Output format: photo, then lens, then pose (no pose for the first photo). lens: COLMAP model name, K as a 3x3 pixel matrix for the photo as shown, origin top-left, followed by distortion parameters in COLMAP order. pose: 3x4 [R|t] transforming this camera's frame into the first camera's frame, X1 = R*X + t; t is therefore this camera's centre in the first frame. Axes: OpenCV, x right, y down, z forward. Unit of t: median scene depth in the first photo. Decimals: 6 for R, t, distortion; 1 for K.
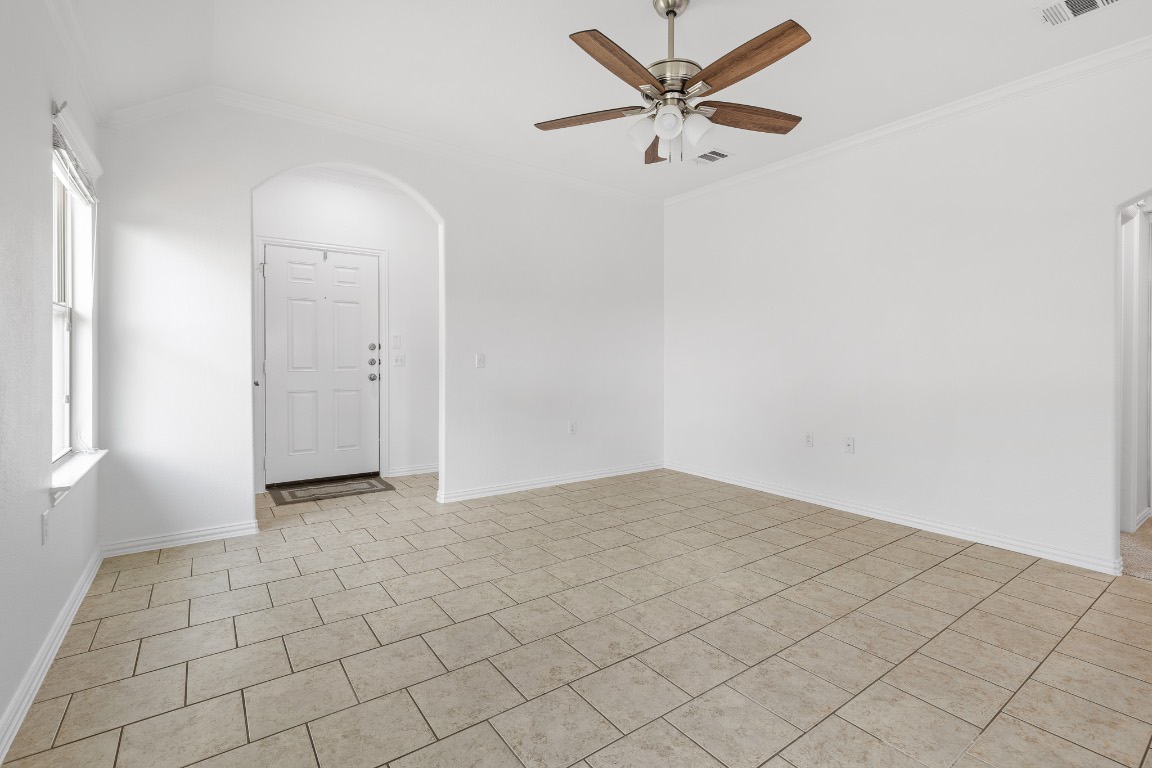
lens RADIAL K [[518.7, 0, 578.9], [0, 518.7, 369.4], [0, 0, 1]] dist [0.002540, -0.000700]
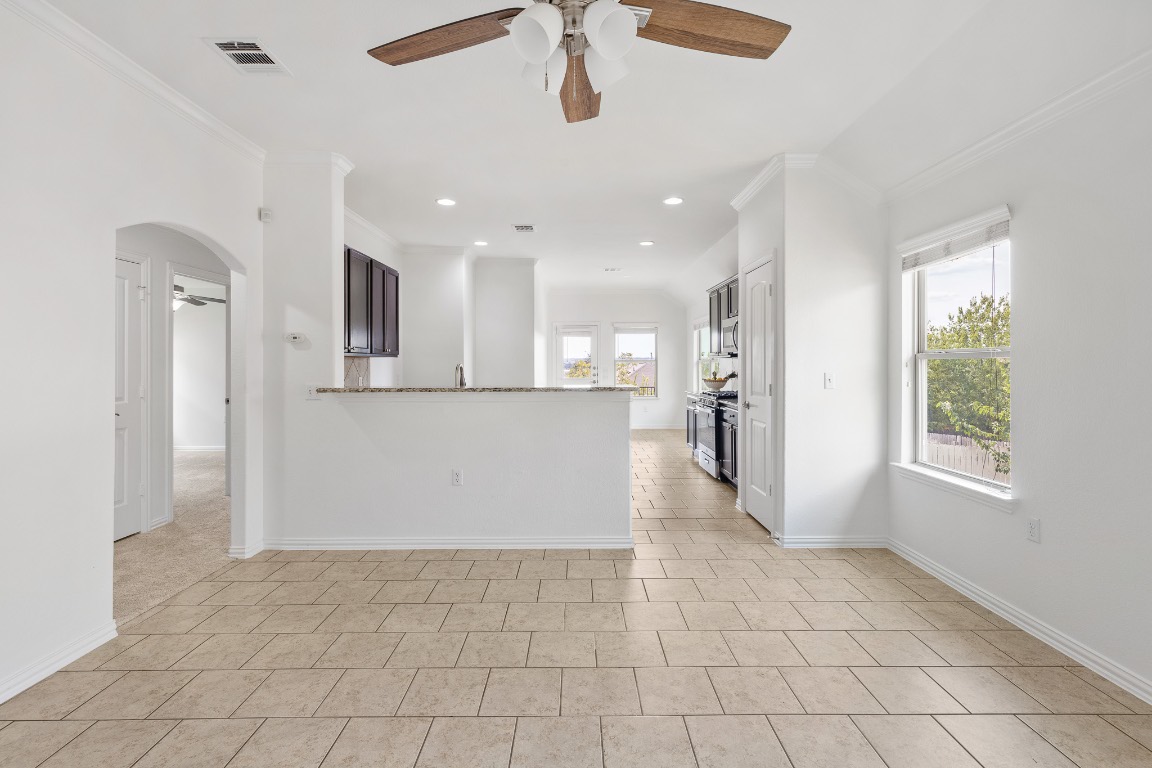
lens RADIAL K [[520.8, 0, 579.9], [0, 520.8, 364.2], [0, 0, 1]] dist [0.002510, -0.000263]
pose [[-0.812010, -0.001775, 0.583641, -0.190106], [0.006922, 0.999896, 0.012671, -0.101223], [-0.583602, 0.014329, -0.811913, 1.556727]]
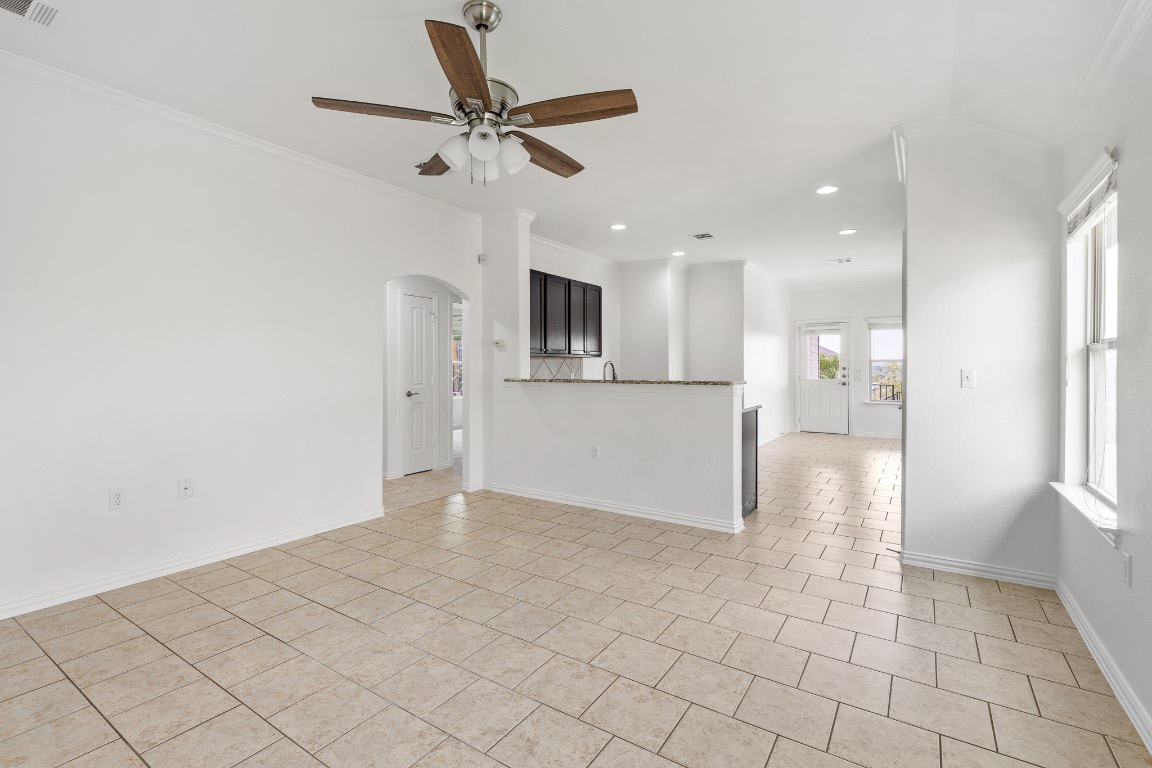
lens RADIAL K [[518.7, 0, 578.9], [0, 518.7, 369.4], [0, 0, 1]] dist [0.002540, -0.000700]
pose [[-0.351980, -0.006899, 0.935982, -0.806043], [0.011827, 0.999860, 0.011818, -0.075288], [-0.935933, 0.015229, -0.351849, 1.228007]]
